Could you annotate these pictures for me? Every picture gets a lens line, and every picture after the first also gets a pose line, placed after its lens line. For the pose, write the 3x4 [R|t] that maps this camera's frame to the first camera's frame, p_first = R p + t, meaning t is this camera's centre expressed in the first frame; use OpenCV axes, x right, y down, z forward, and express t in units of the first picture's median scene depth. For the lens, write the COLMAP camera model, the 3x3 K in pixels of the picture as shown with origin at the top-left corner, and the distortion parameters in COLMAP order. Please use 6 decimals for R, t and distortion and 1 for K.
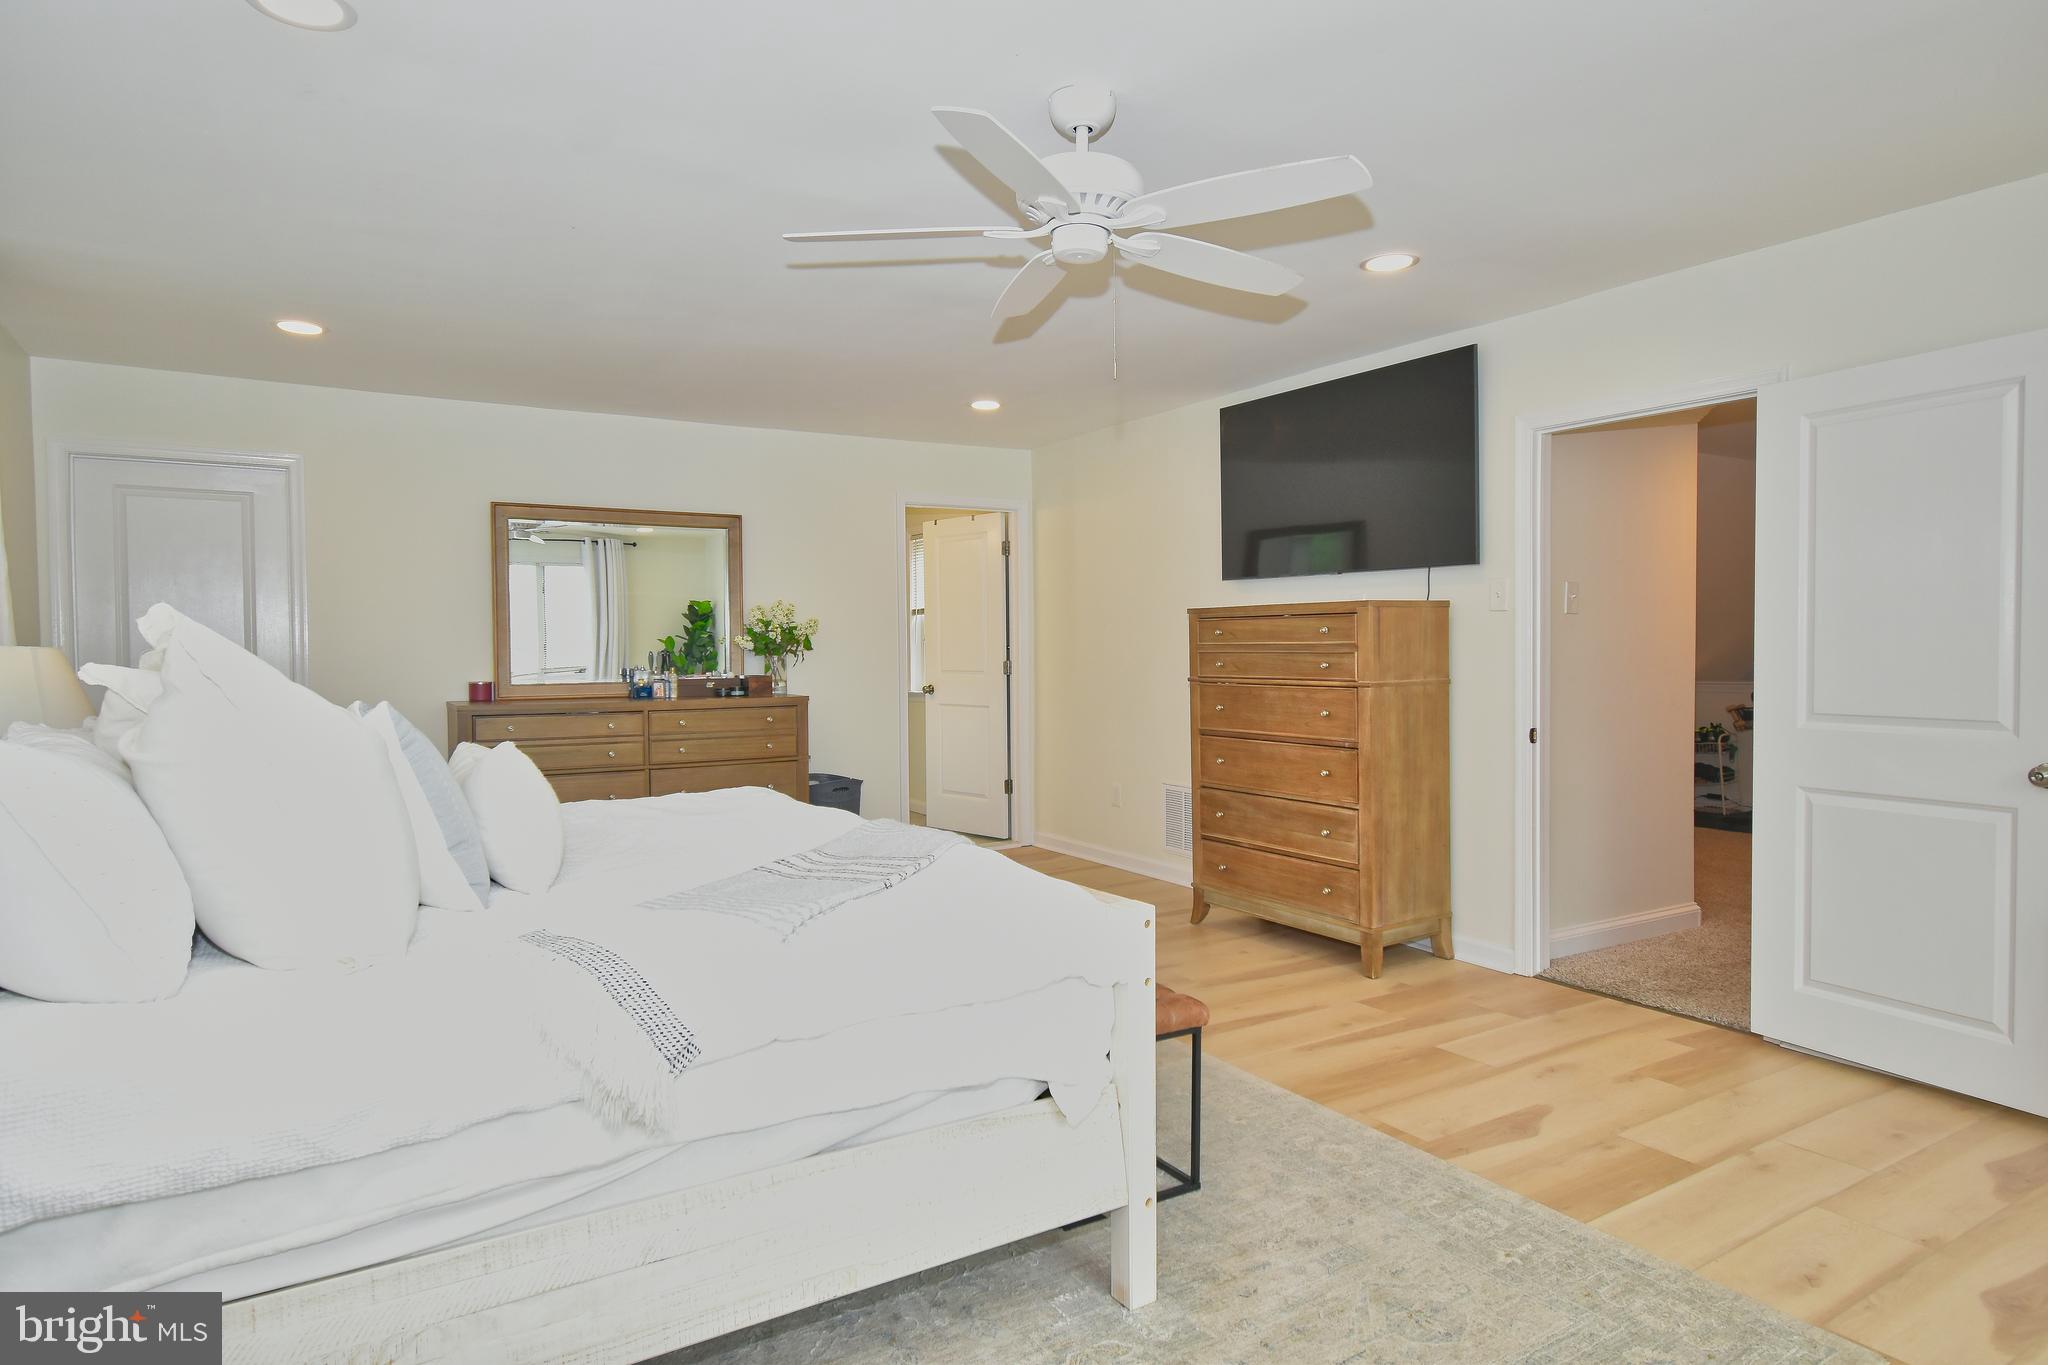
lens RADIAL K [[1180.4, 0, 1024.5], [0, 1180.4, 683.0], [0, 0, 1]] dist [0.001095, 0.002962]
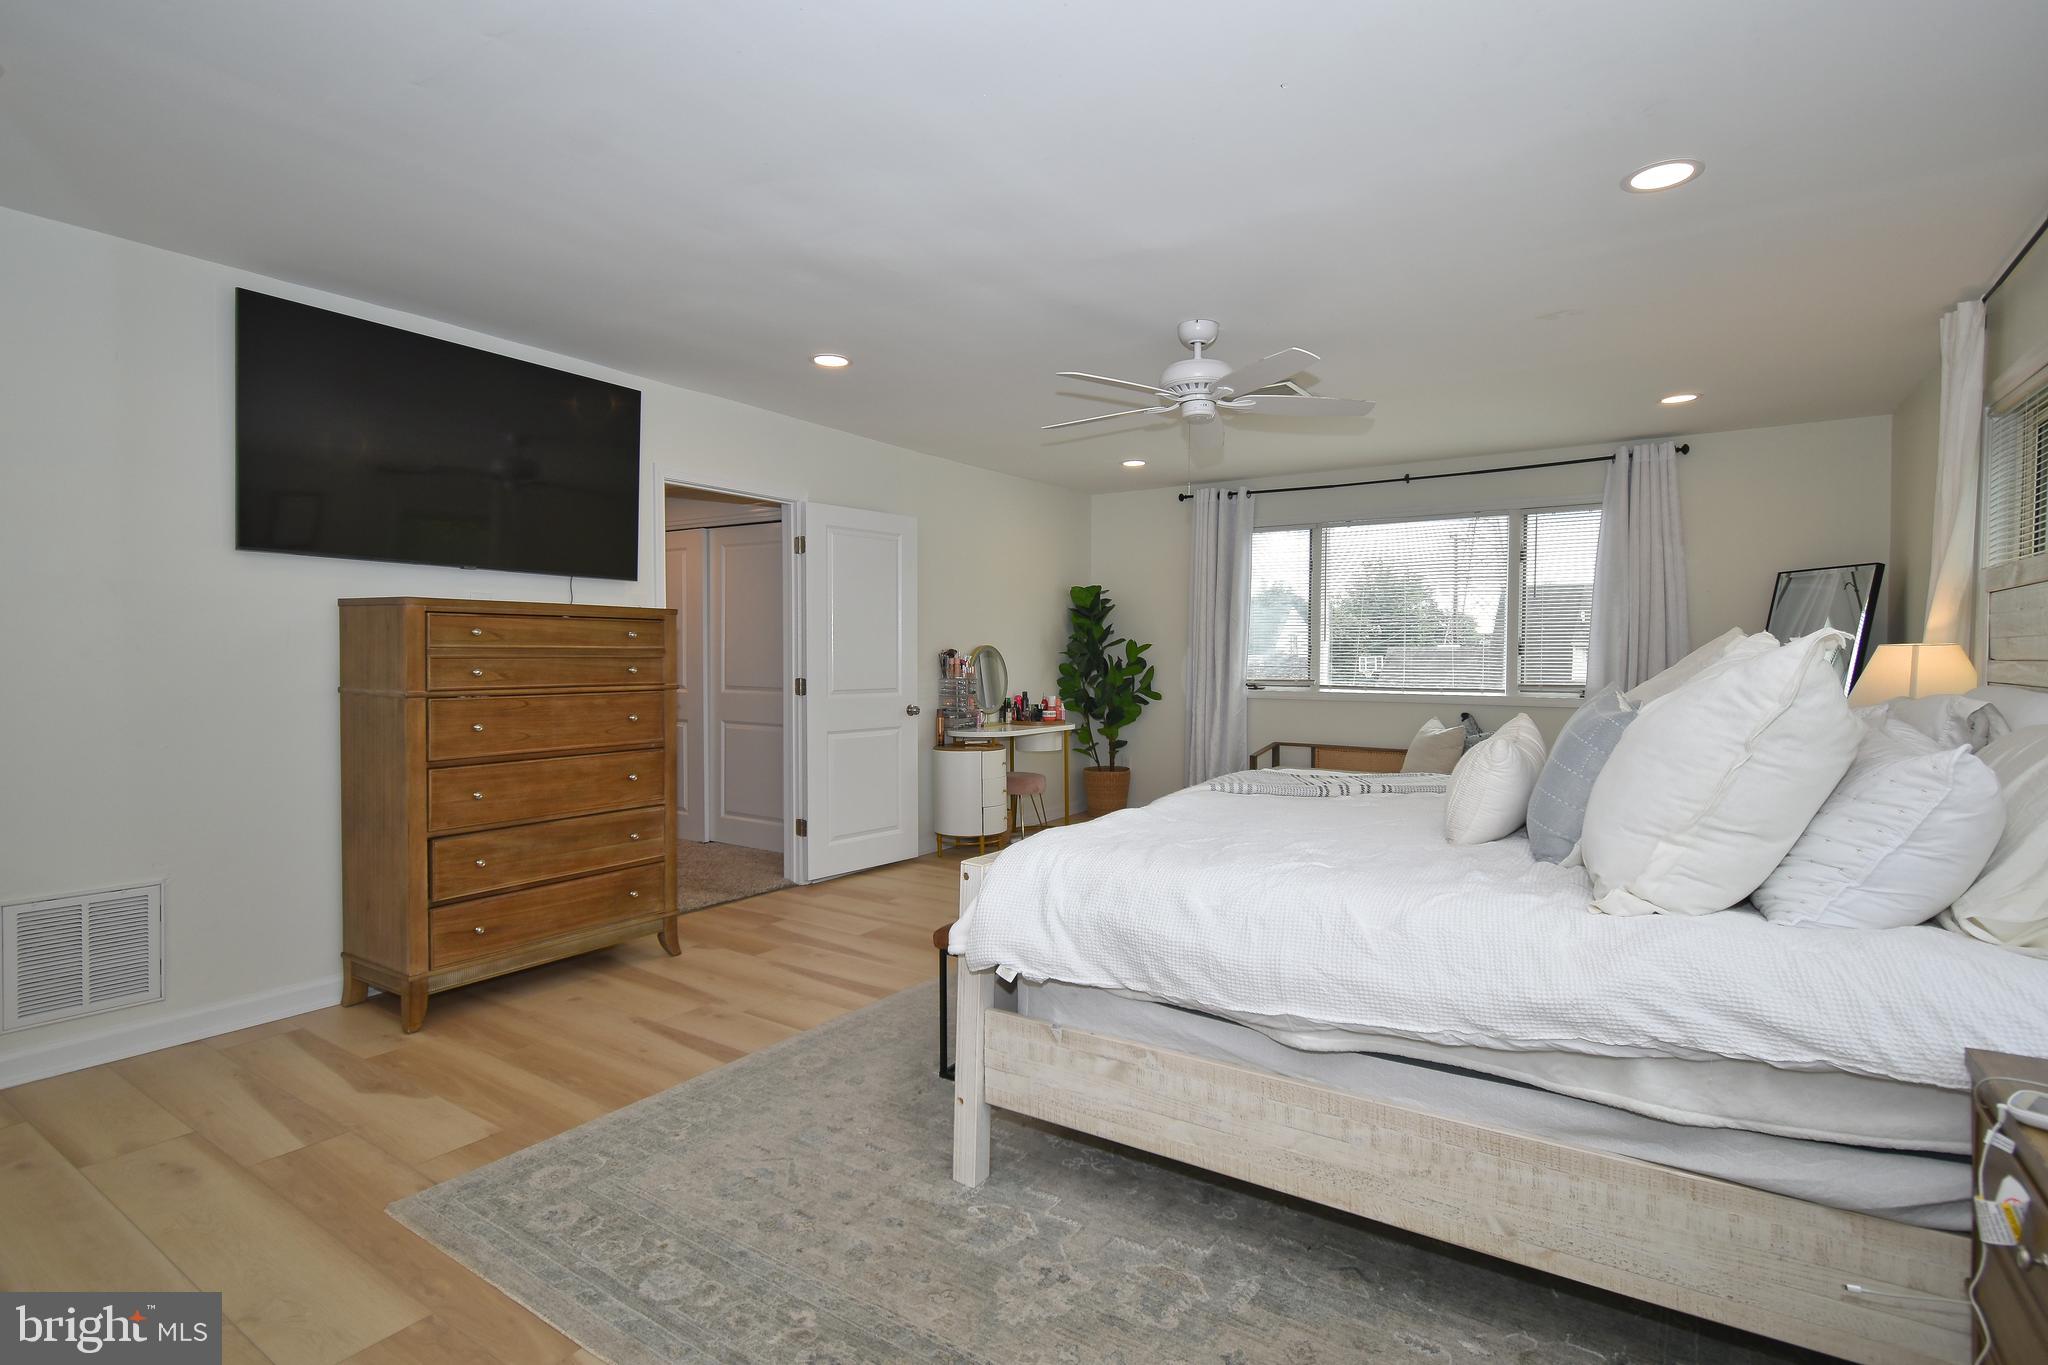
lens RADIAL K [[999.1, 0, 1025.6], [0, 999.1, 678.4], [0, 0, 1]] dist [-0.001942, -0.000335]
pose [[-0.412374, -0.015779, 0.910878, -0.620814], [0.028846, 0.999123, 0.030367, -0.022707], [-0.910558, 0.038797, -0.411557, 0.985805]]
